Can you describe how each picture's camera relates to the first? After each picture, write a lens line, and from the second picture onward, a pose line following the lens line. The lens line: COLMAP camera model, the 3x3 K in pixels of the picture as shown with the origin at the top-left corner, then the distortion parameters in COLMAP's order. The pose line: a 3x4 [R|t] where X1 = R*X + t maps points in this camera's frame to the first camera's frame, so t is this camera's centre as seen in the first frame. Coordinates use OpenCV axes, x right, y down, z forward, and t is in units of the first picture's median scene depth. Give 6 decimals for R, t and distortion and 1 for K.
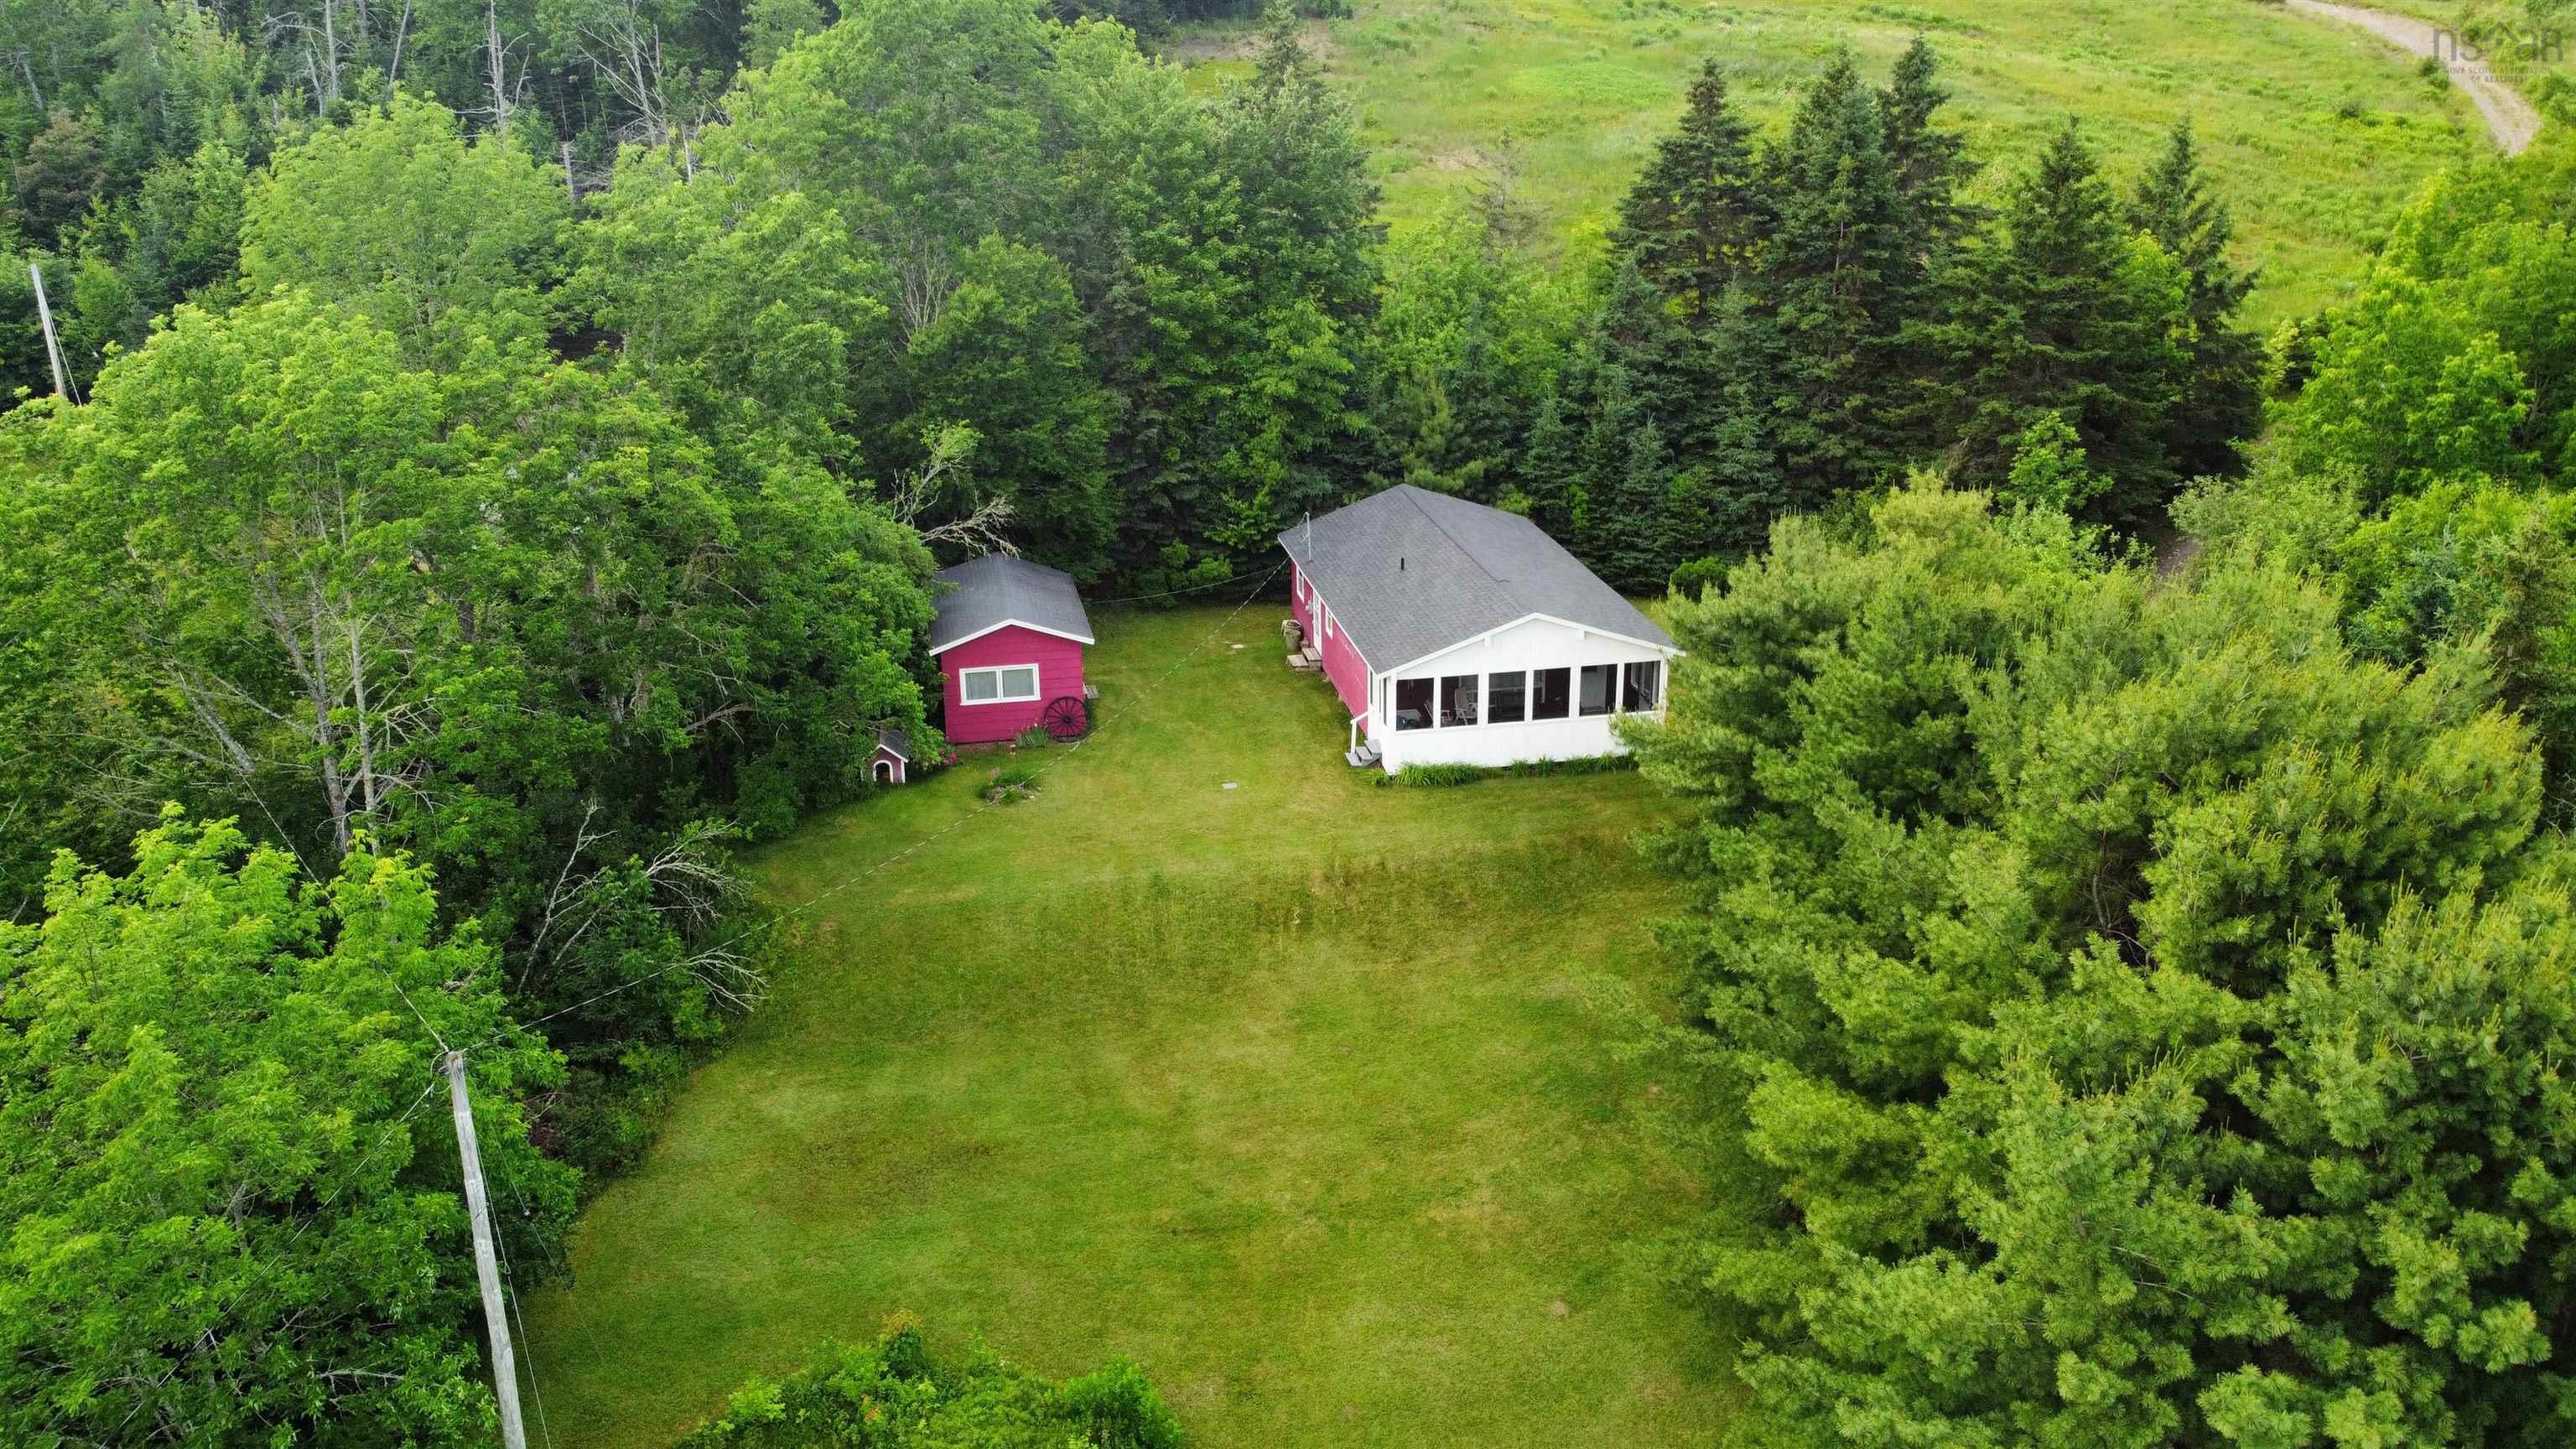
lens RADIAL K [[1530.3, 0, 1288.0], [0, 1530.3, 724.5], [0, 0, 1]] dist [0.000778, -0.019570]
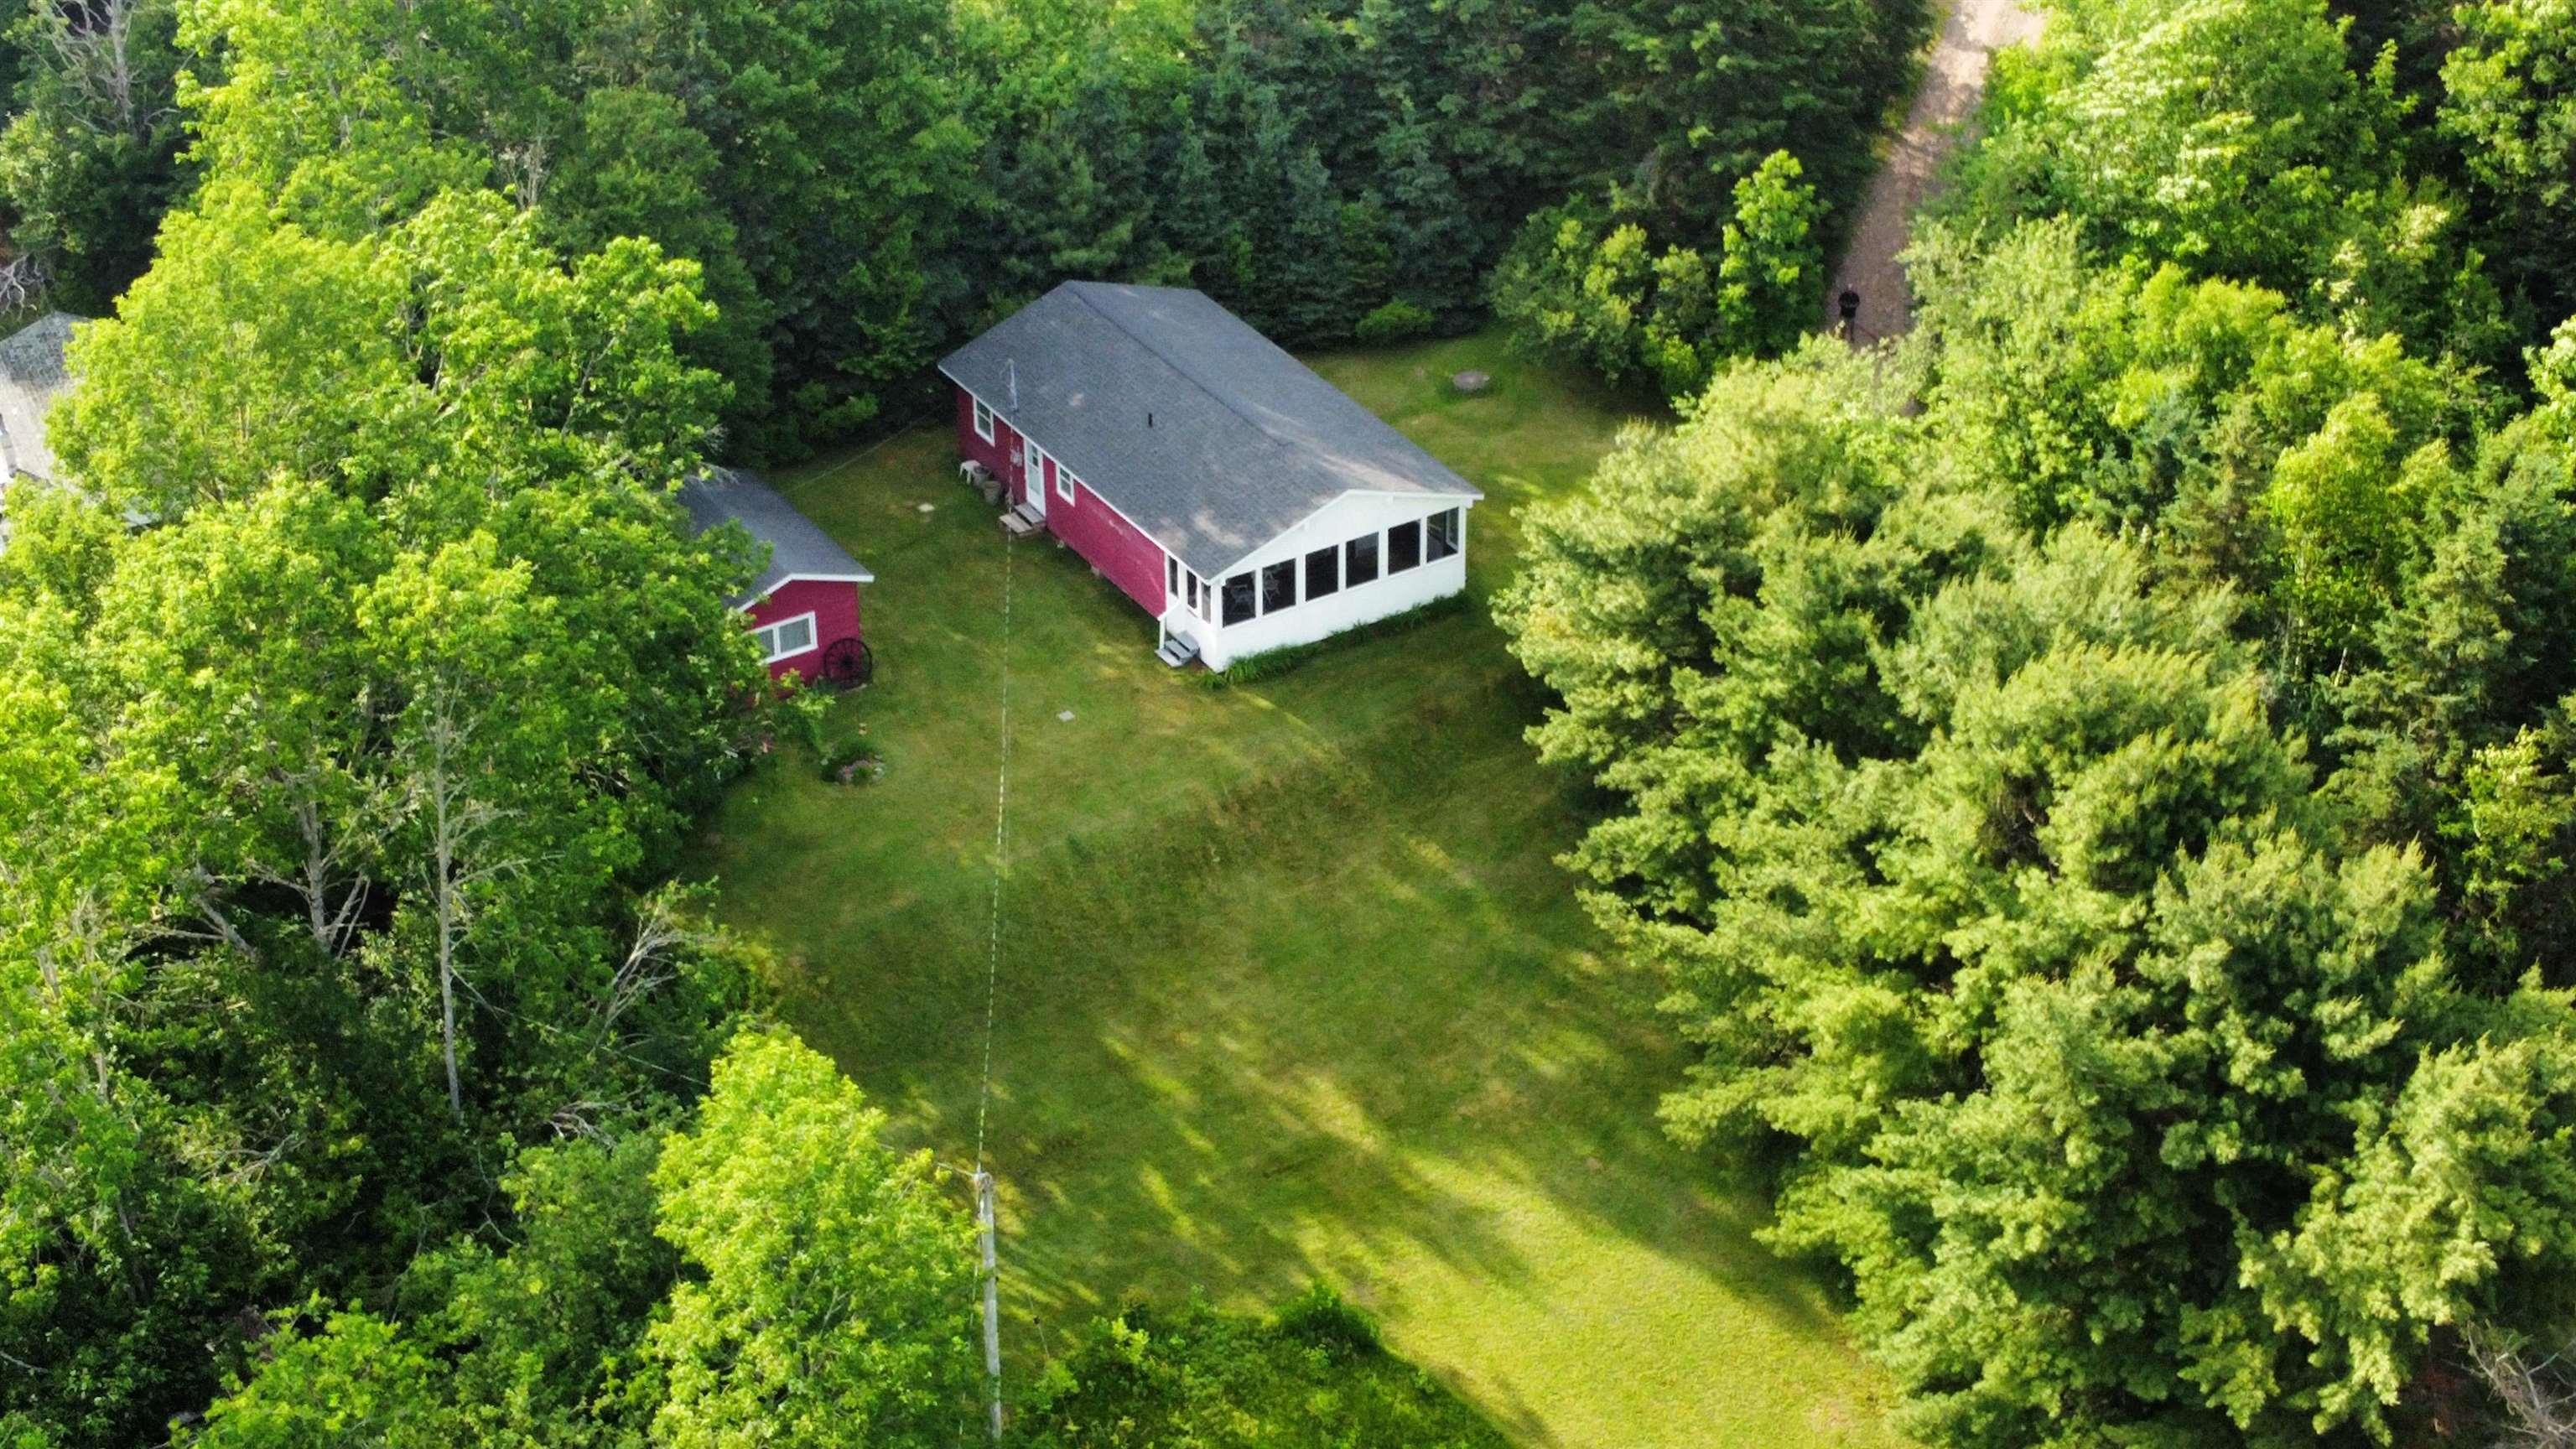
lens RADIAL K [[1965.4, 0, 1272.6], [0, 1965.4, 710.2], [0, 0, 1]] dist [0.000025, -0.001892]
pose [[0.960697, -0.171834, 0.218023, -0.173056], [0.142315, 0.979195, 0.144650, -0.116848], [-0.238343, -0.107937, 0.965164, -0.203312]]
